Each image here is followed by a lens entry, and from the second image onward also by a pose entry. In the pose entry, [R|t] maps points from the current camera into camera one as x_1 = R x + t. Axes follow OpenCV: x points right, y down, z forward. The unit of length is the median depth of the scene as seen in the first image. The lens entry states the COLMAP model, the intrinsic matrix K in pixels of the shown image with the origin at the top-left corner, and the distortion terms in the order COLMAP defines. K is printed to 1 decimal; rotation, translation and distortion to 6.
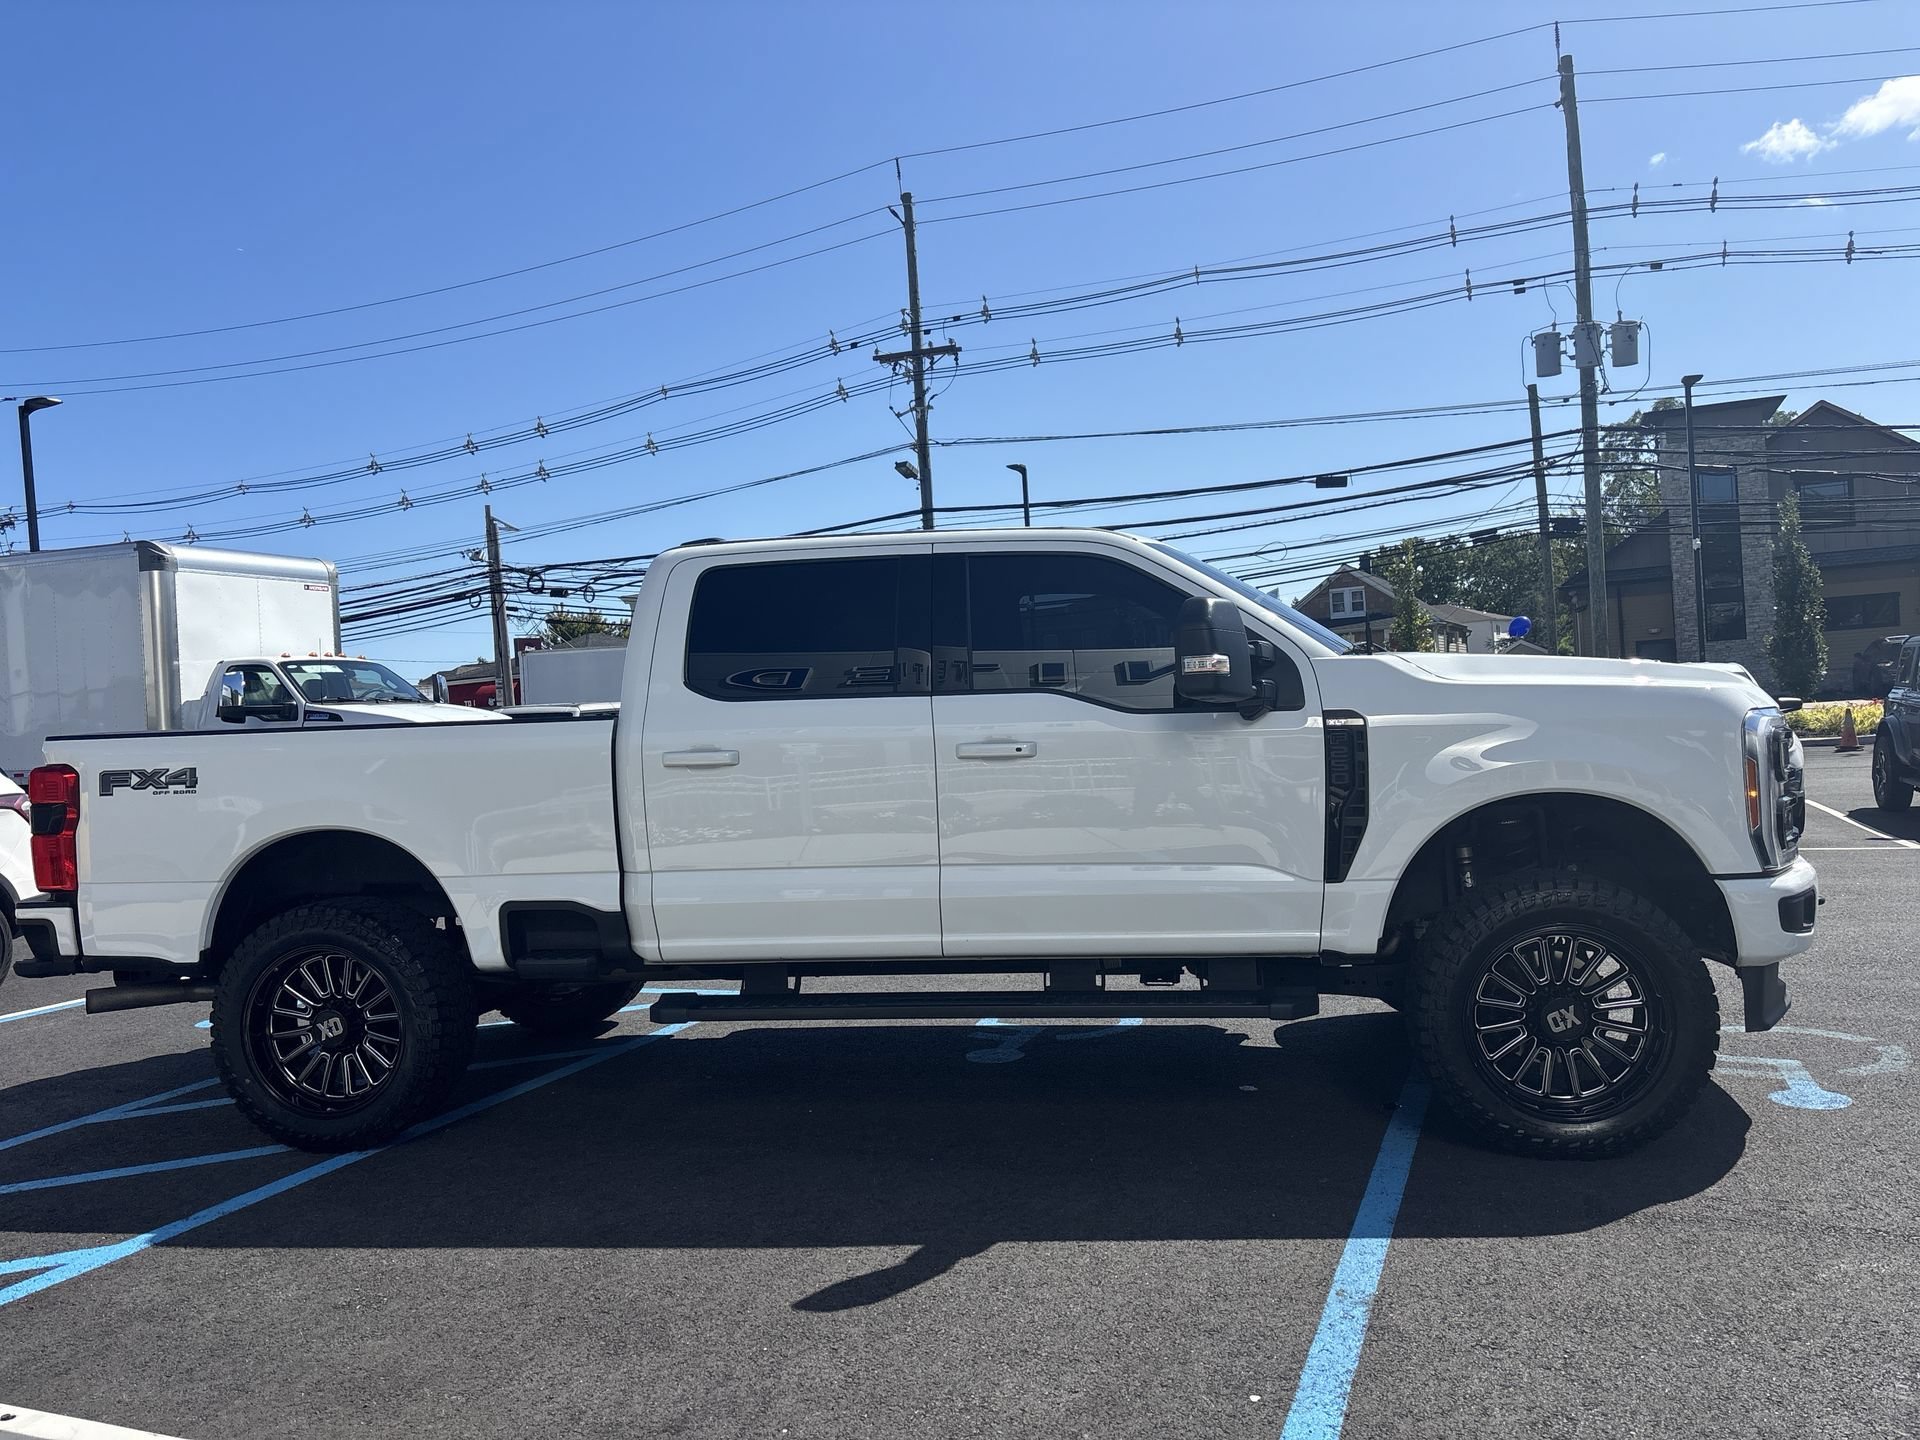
lens RADIAL K [[1450.0, 0, 982.1], [0, 1450.0, 735.7], [0, 0, 1]] dist [0.024508, 0.000558]
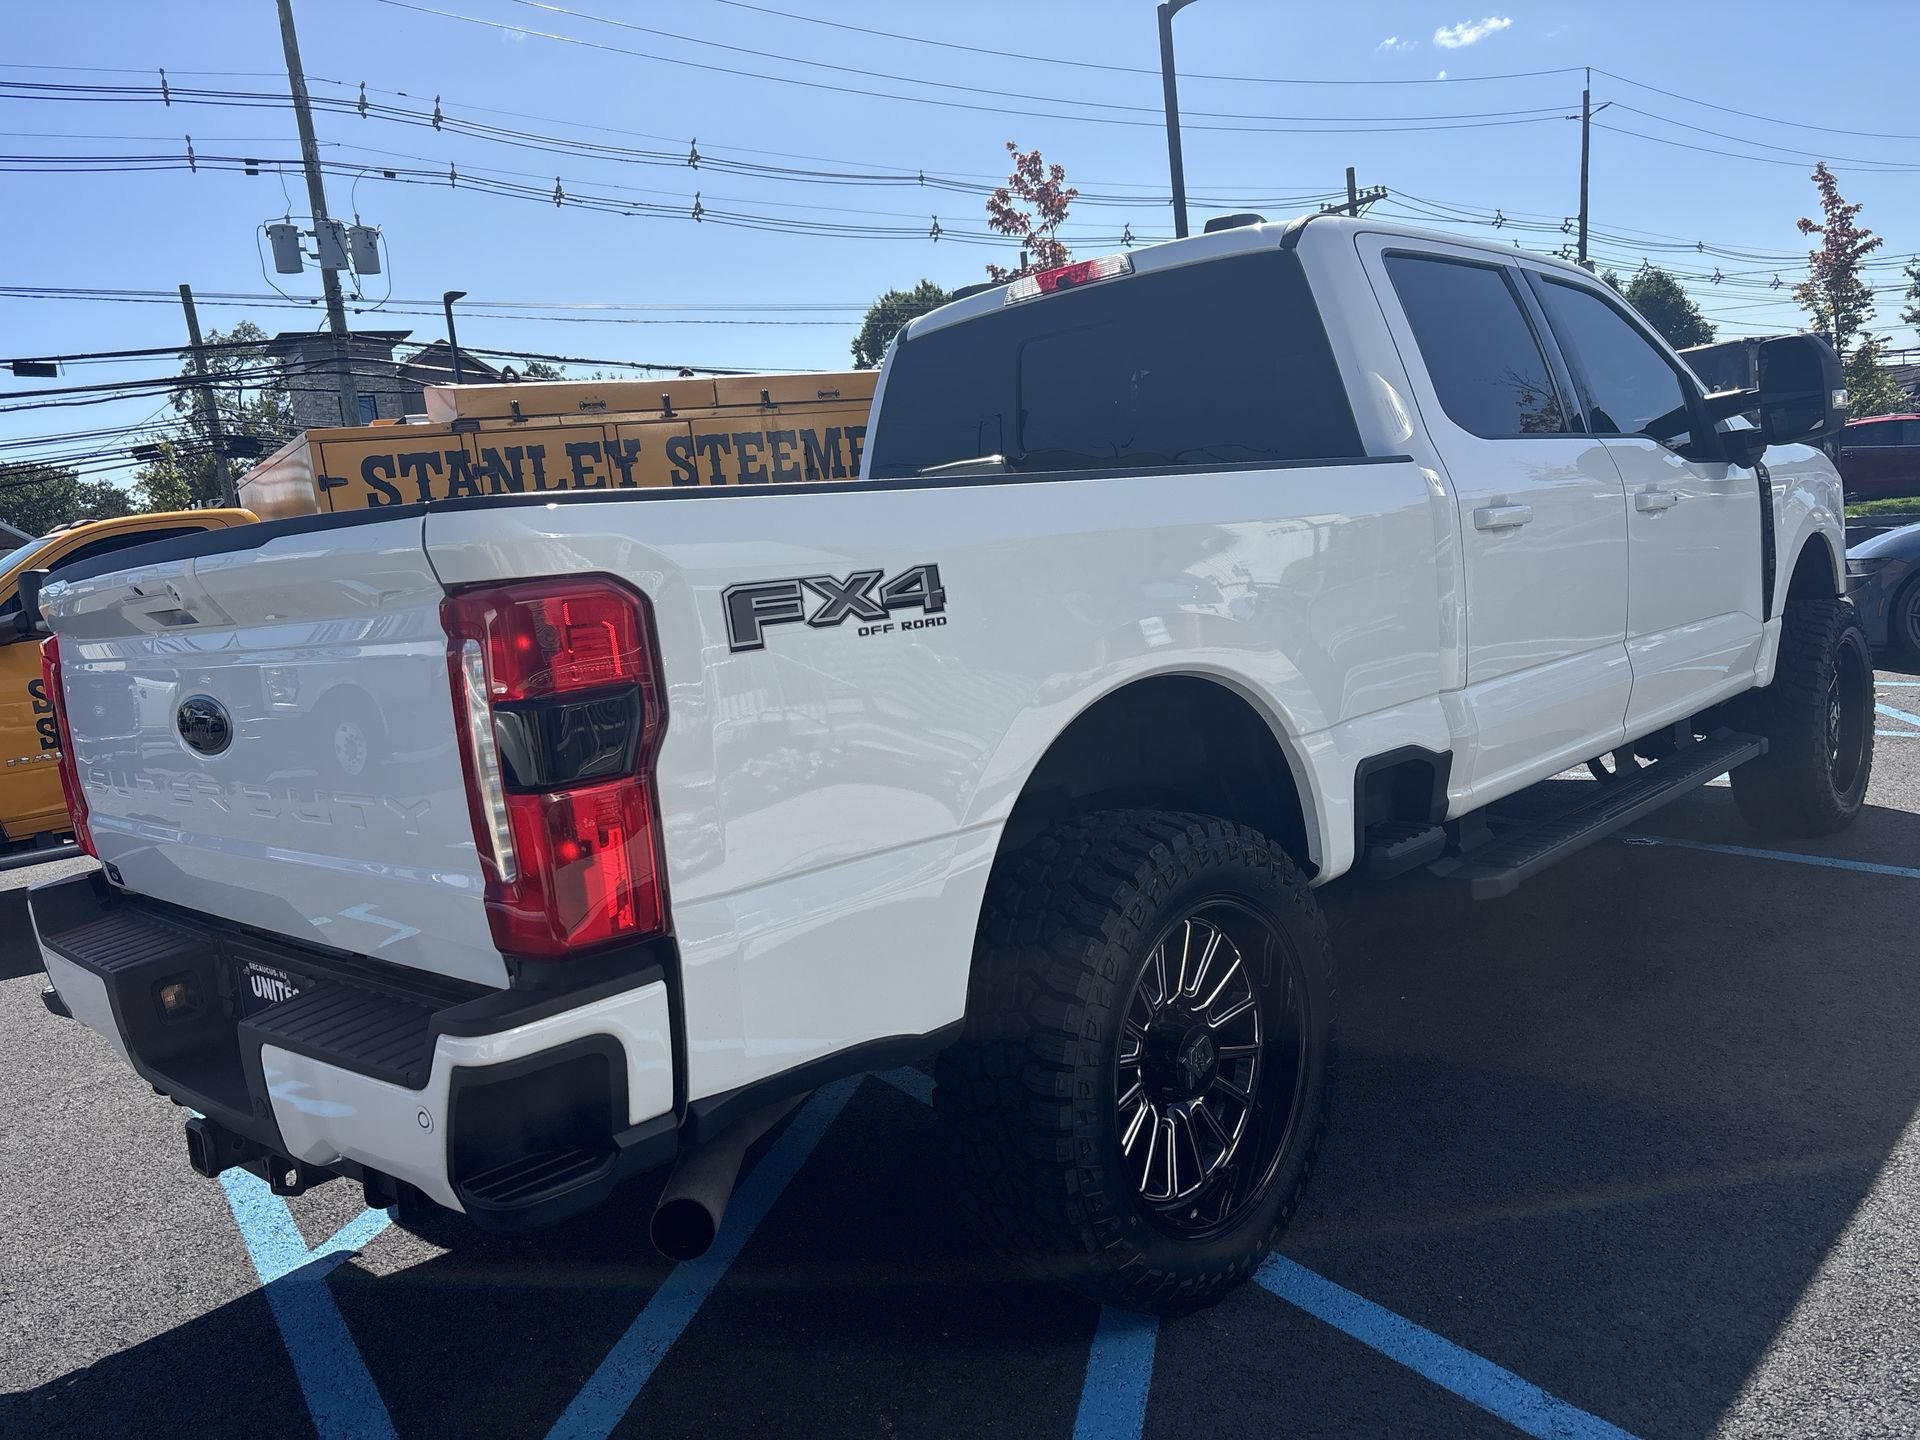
lens RADIAL K [[1447.8, 0, 961.6], [0, 1447.8, 719.3], [0, 0, 1]] dist [-0.005146, 0.018809]
pose [[0.575603, -0.109327, 0.810388, -0.147078], [0.086047, 0.993618, 0.072928, 0.006133], [-0.813189, 0.027754, 0.581337, 0.126323]]
